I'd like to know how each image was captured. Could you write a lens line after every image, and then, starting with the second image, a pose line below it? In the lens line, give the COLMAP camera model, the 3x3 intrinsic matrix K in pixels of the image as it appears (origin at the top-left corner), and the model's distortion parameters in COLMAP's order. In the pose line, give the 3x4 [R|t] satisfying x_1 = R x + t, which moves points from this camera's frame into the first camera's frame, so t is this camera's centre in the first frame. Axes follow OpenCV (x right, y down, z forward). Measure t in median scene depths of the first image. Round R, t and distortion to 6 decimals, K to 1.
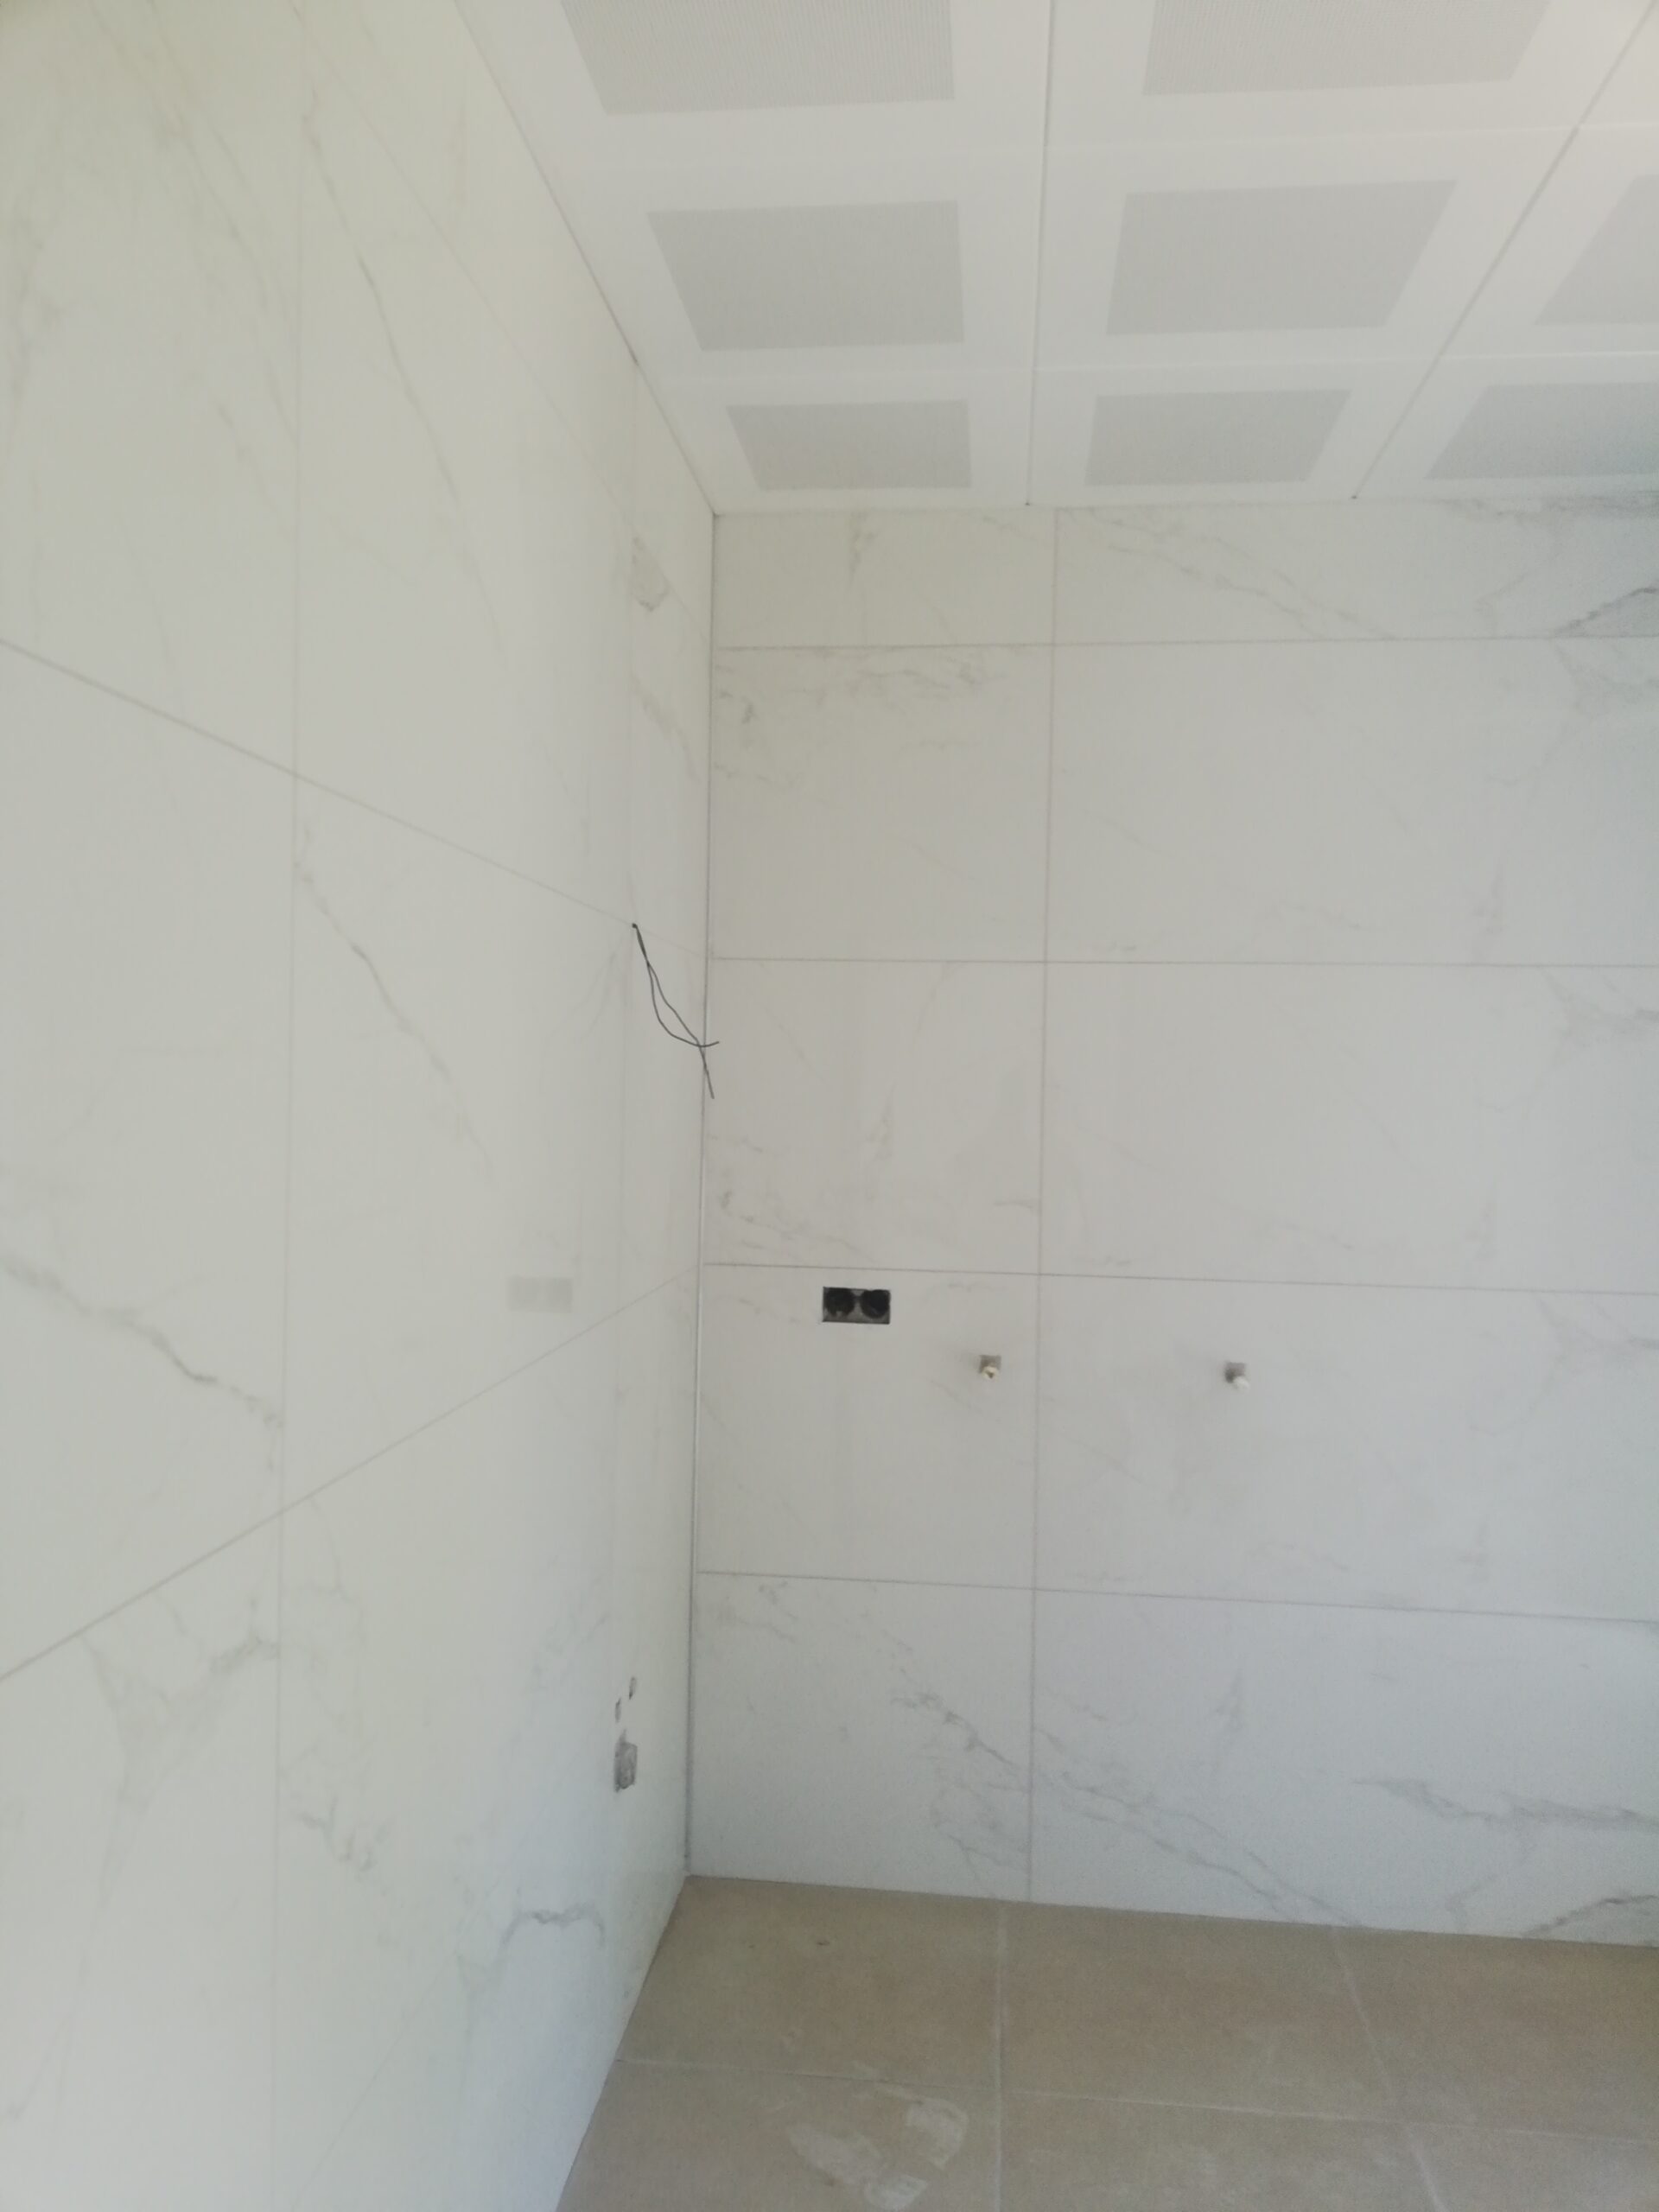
lens RADIAL K [[1738.3, 0, 838.8], [0, 1738.3, 1172.3], [0, 0, 1]] dist [0.058949, -0.085697]
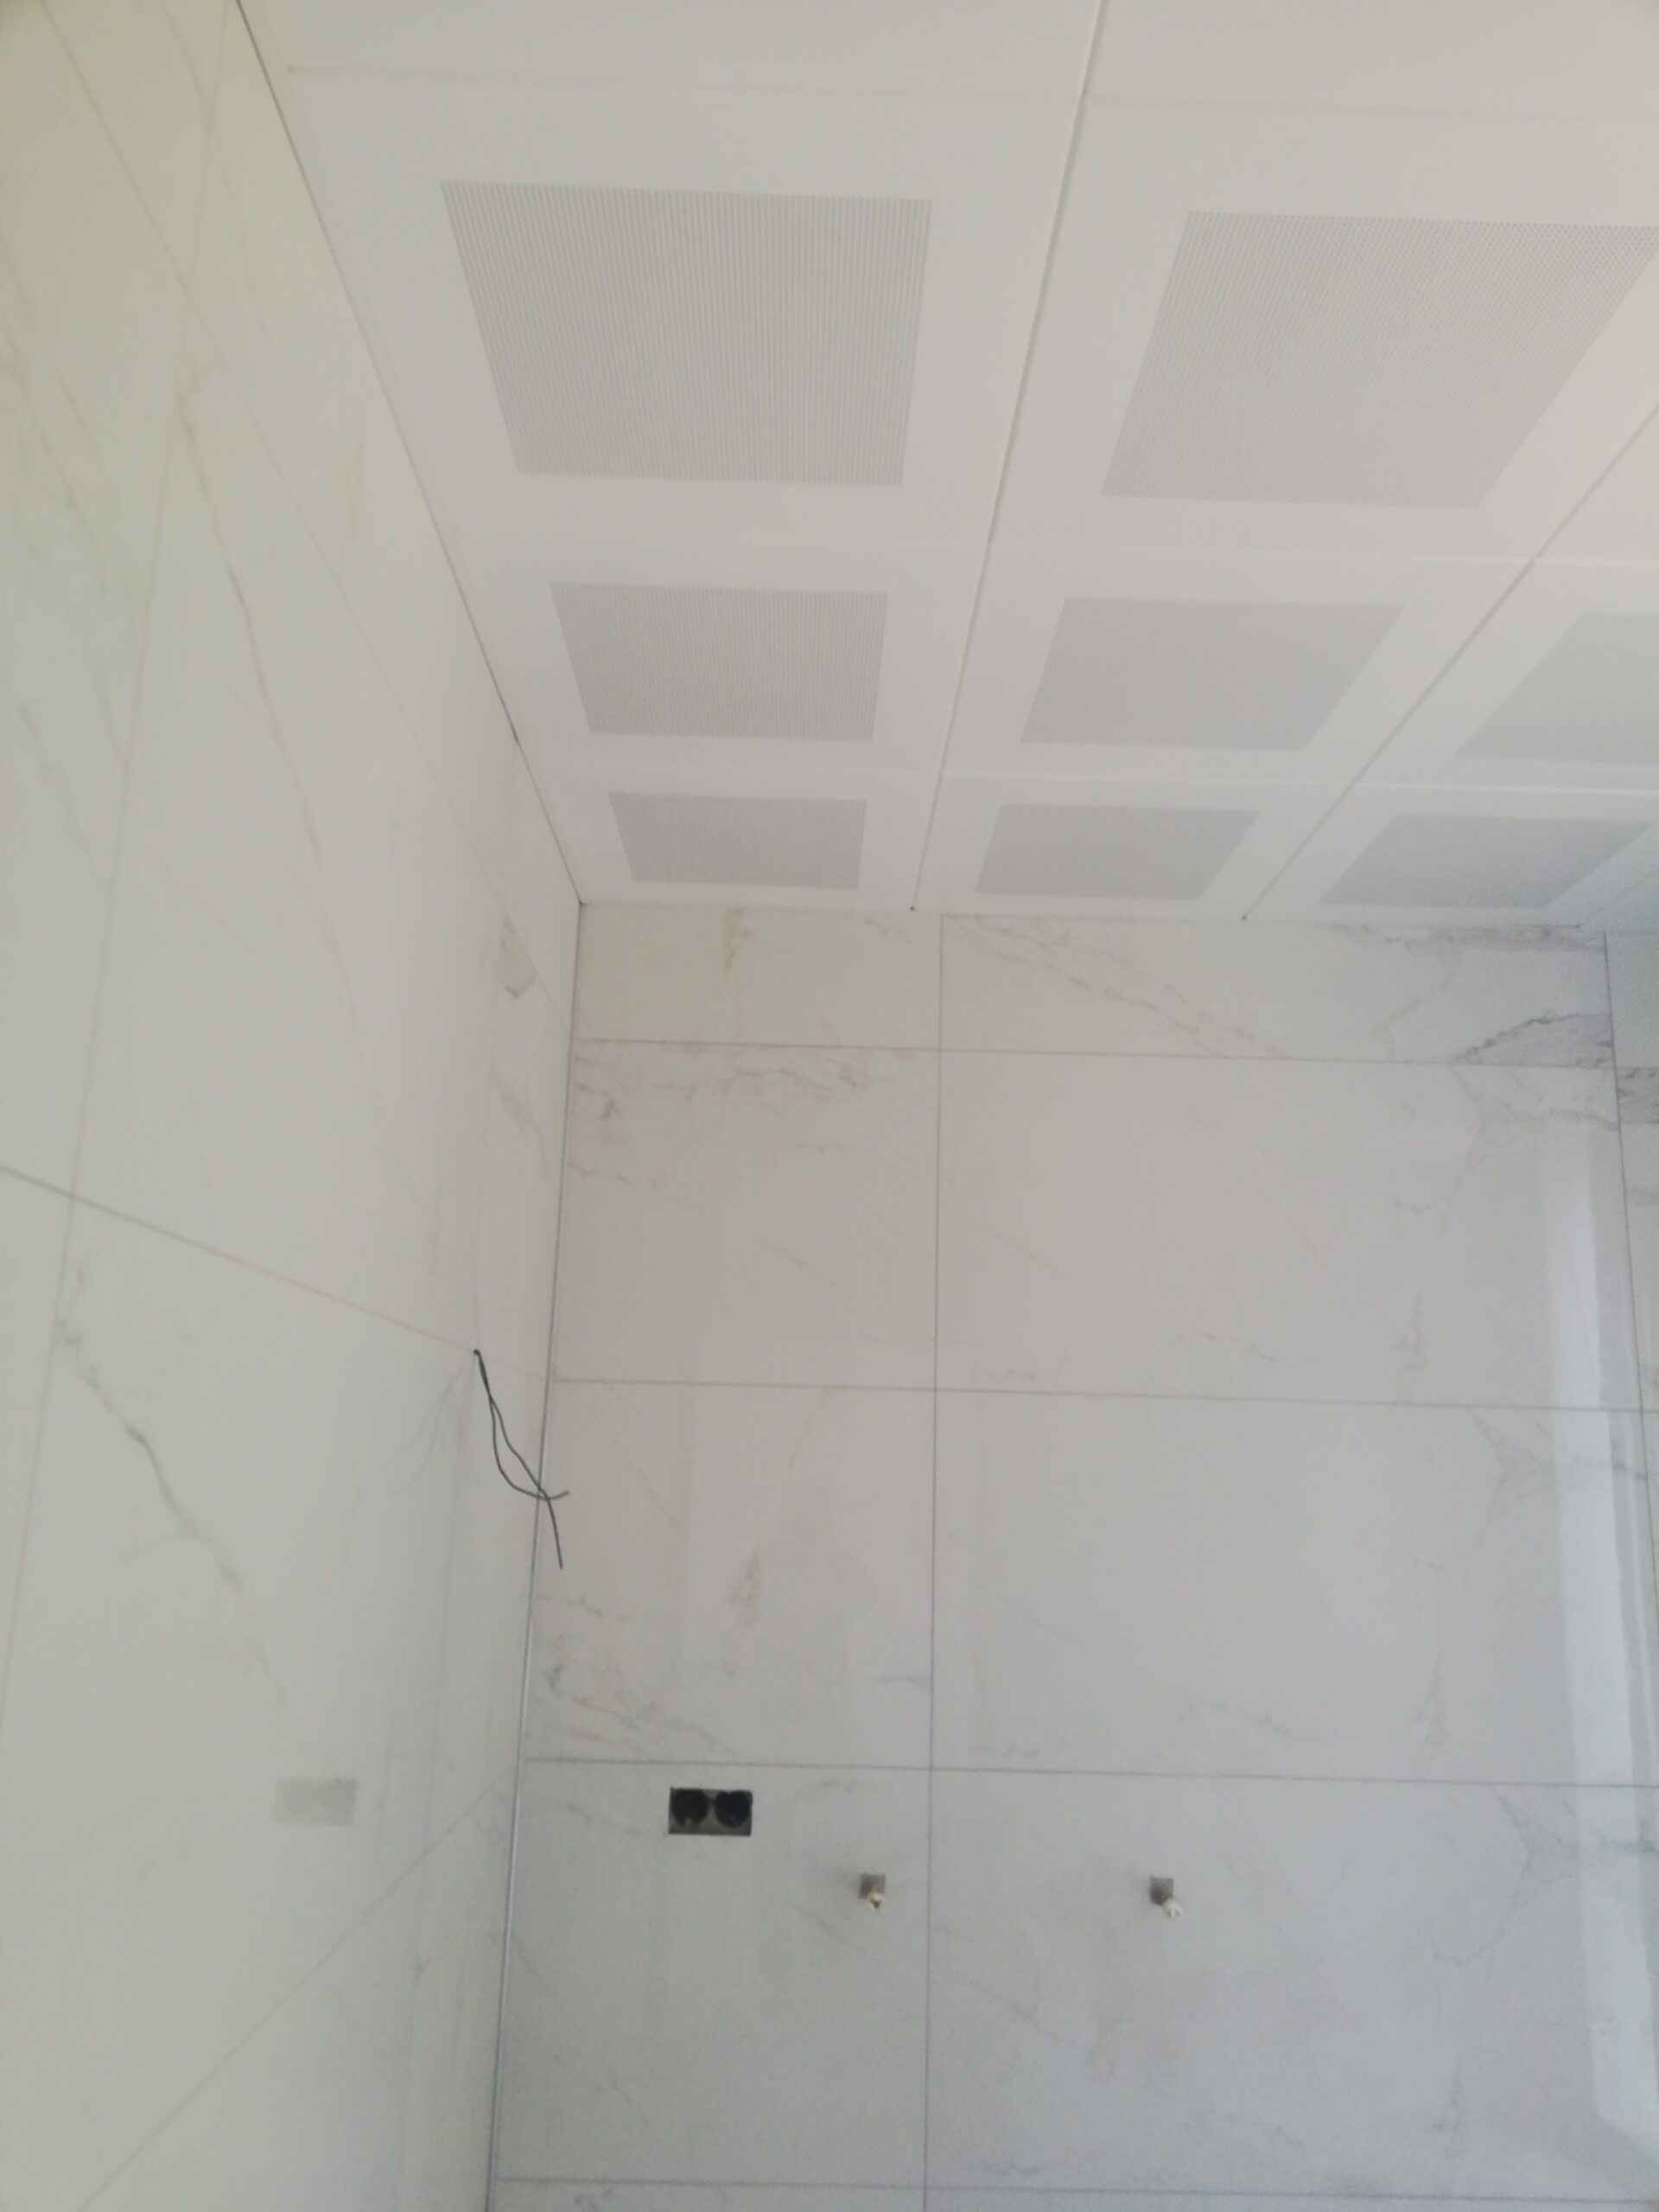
lens RADIAL K [[1713.5, 0, 829.5], [0, 1713.5, 1106.0], [0, 0, 1]] dist [0.126374, -0.262386]
pose [[0.992805, 0.033540, 0.114949, -0.041068], [-0.003596, 0.967889, -0.251352, -0.041257], [-0.119688, 0.249131, 0.961046, 0.130627]]
